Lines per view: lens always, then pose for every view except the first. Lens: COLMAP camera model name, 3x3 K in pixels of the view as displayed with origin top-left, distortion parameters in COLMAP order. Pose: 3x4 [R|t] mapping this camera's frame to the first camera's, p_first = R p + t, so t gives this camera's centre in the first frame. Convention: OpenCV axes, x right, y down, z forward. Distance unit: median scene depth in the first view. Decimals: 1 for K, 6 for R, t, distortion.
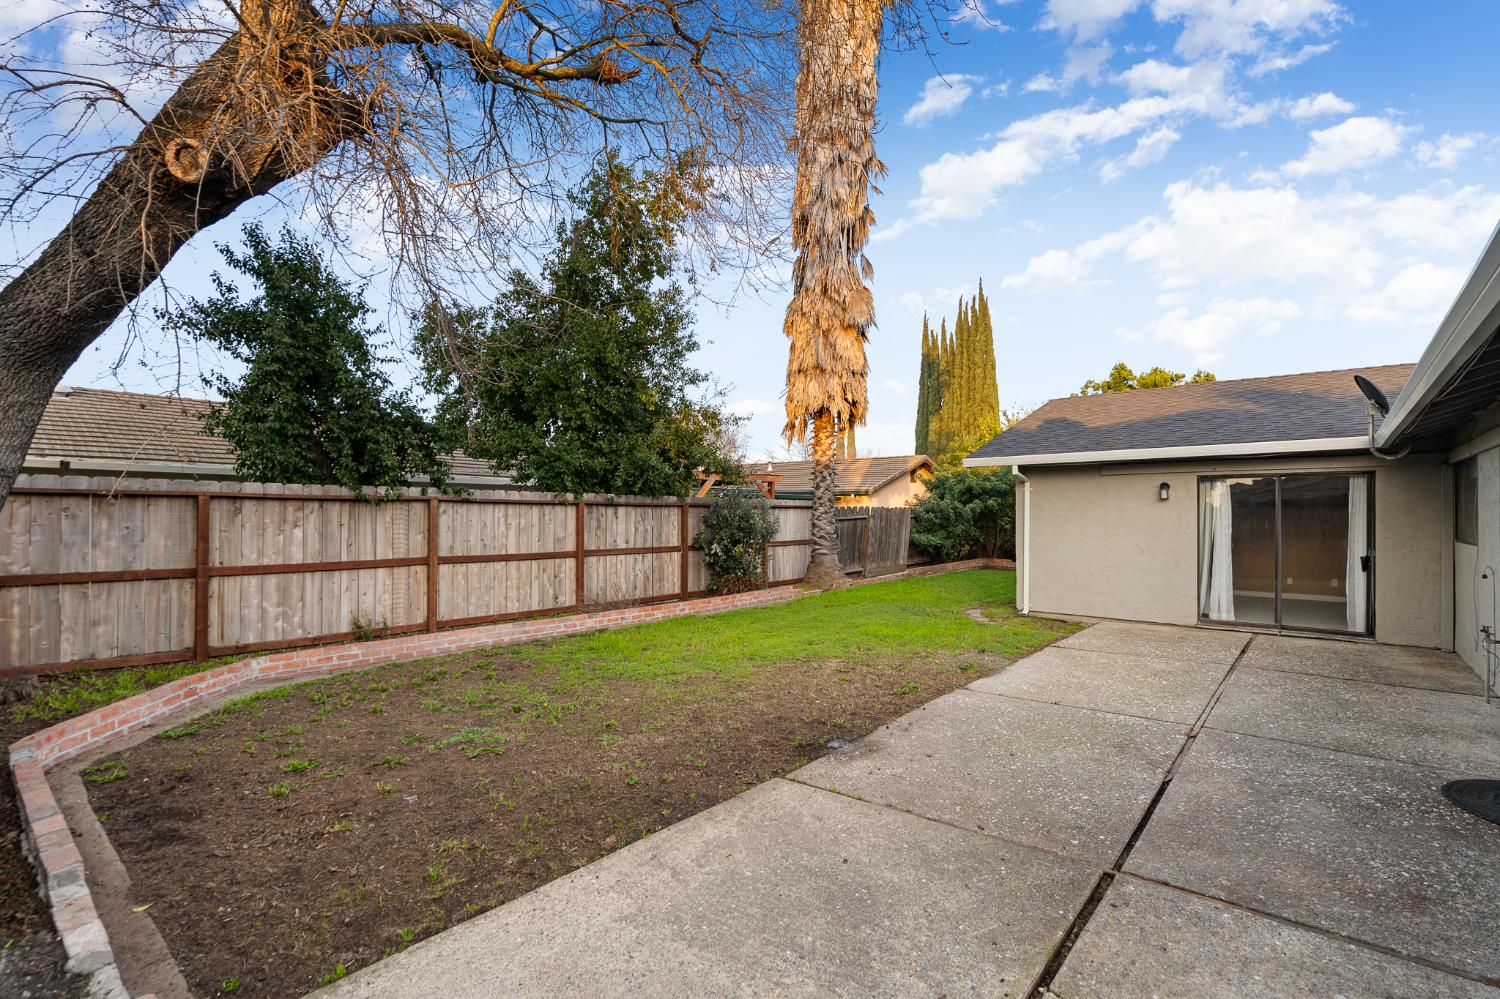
lens RADIAL K [[691.3, 0, 743.8], [0, 691.3, 509.3], [0, 0, 1]] dist [0.067628, -0.029420]
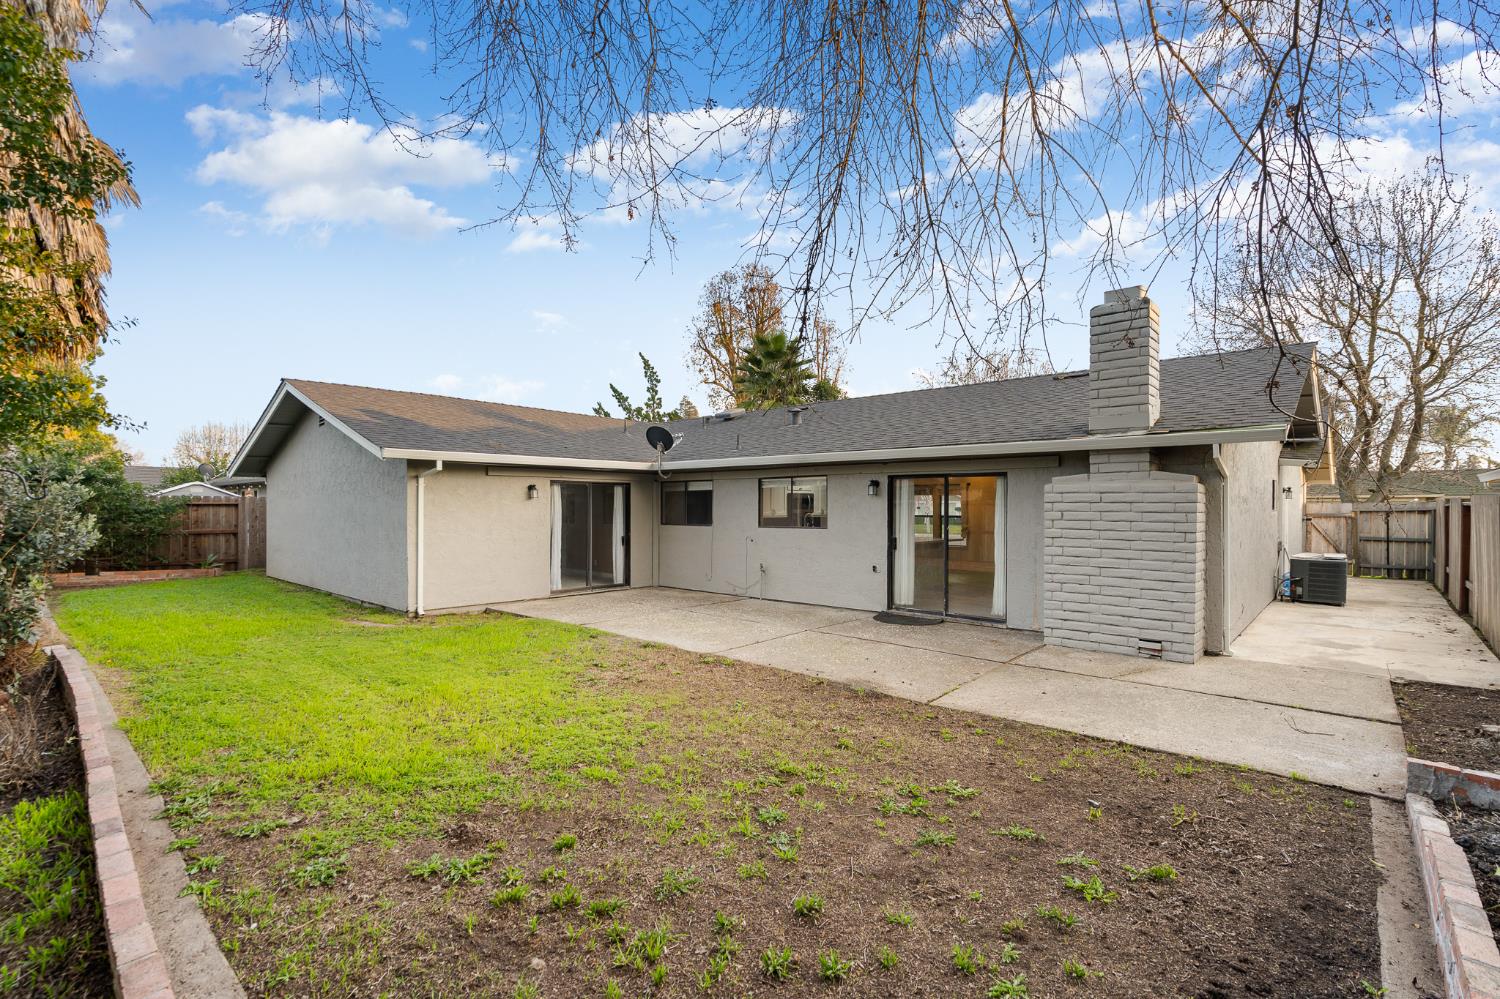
lens RADIAL K [[691.3, 0, 743.8], [0, 691.3, 509.3], [0, 0, 1]] dist [0.067628, -0.029420]
pose [[0.005511, -0.003034, 0.999980, -0.706230], [-0.010167, 0.999944, 0.003090, -0.003288], [-0.999933, -0.010184, 0.005480, 0.716368]]
